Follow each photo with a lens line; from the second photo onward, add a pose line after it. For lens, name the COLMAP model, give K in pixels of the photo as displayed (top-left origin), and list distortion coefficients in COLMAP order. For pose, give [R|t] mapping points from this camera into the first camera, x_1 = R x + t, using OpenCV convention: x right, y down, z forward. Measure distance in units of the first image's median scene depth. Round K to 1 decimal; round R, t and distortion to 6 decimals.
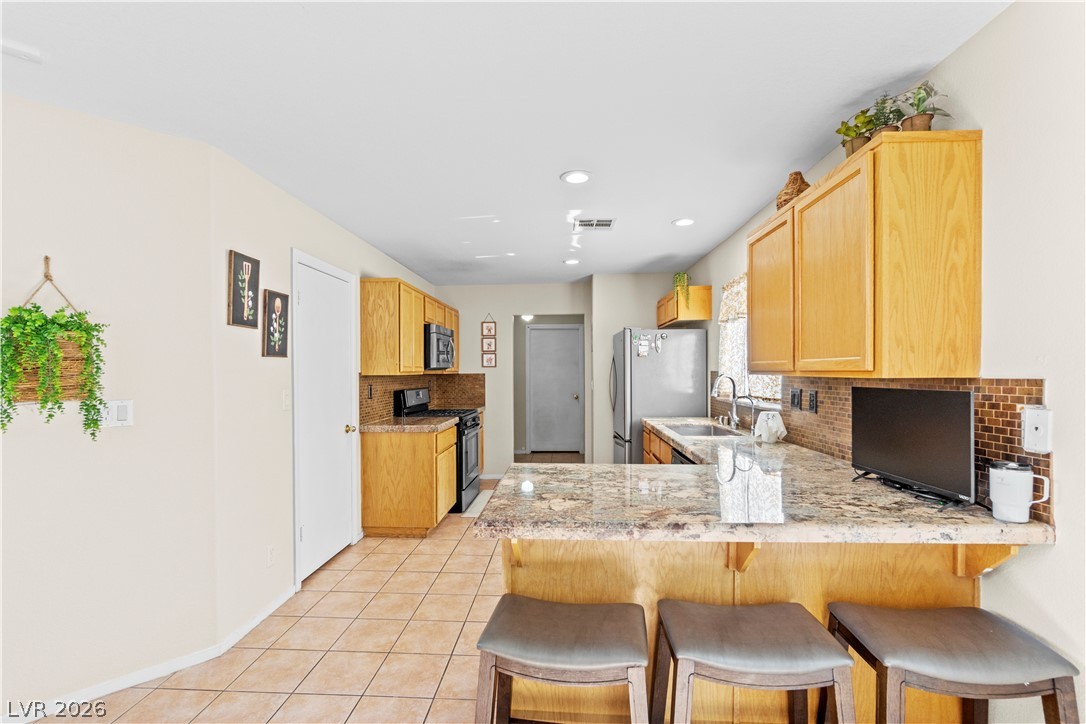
lens RADIAL K [[479.5, 0, 543.1], [0, 479.5, 379.6], [0, 0, 1]] dist [-0.000596, -0.000043]
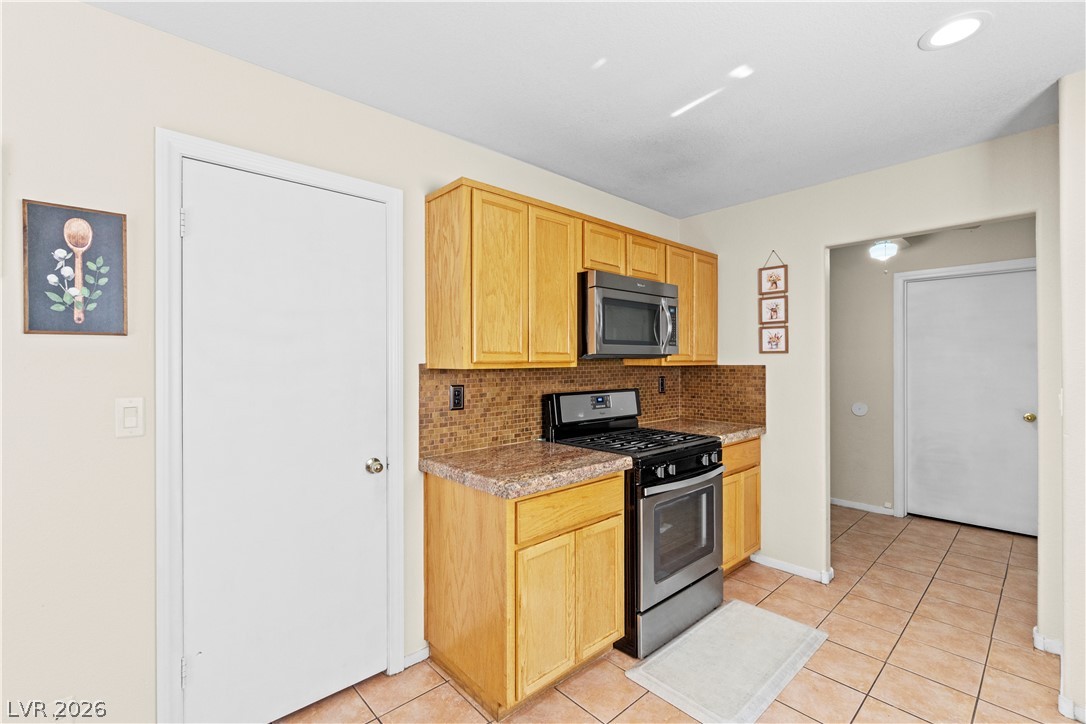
lens RADIAL K [[476.0, 0, 541.0], [0, 476.0, 359.7], [0, 0, 1]] dist [-0.002690, -0.000249]
pose [[0.714230, 0.005470, -0.699889, 0.098011], [-0.015423, 0.999850, -0.007924, -0.015425], [0.699741, 0.016454, 0.714207, 0.637671]]
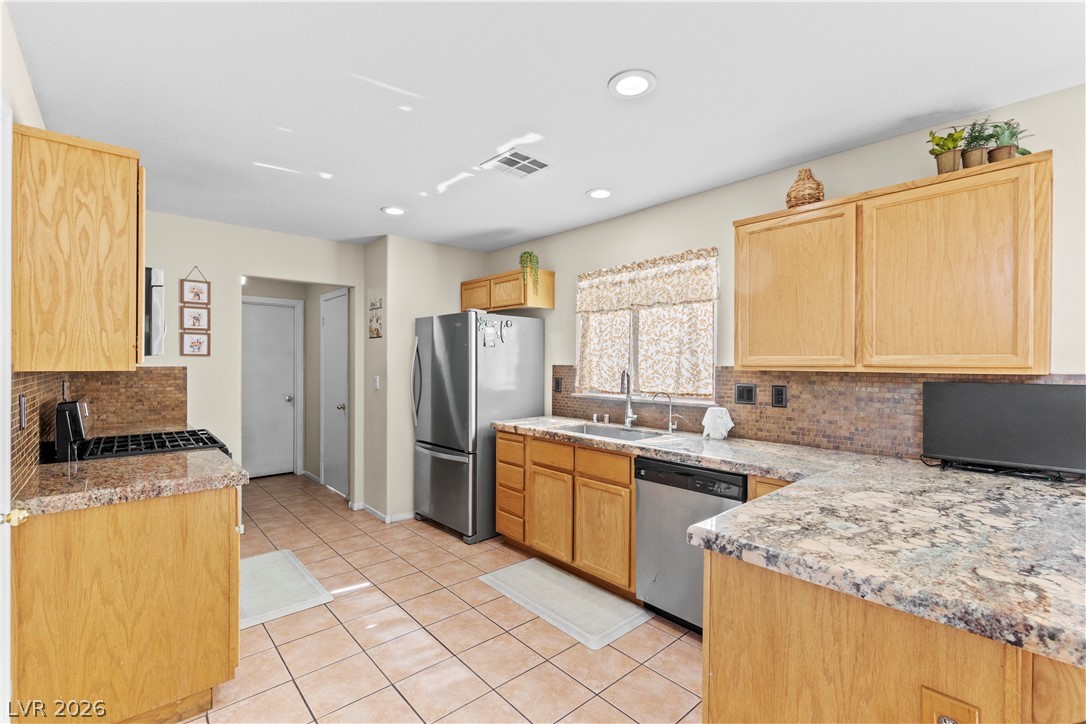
lens RADIAL K [[474.3, 0, 541.8], [0, 474.3, 367.1], [0, 0, 1]] dist [-0.002850, 0.000021]
pose [[0.705689, 0.002541, 0.708518, -0.318945], [0.005517, 0.999944, -0.009081, -0.006239], [-0.708501, 0.010317, 0.705635, 0.390257]]
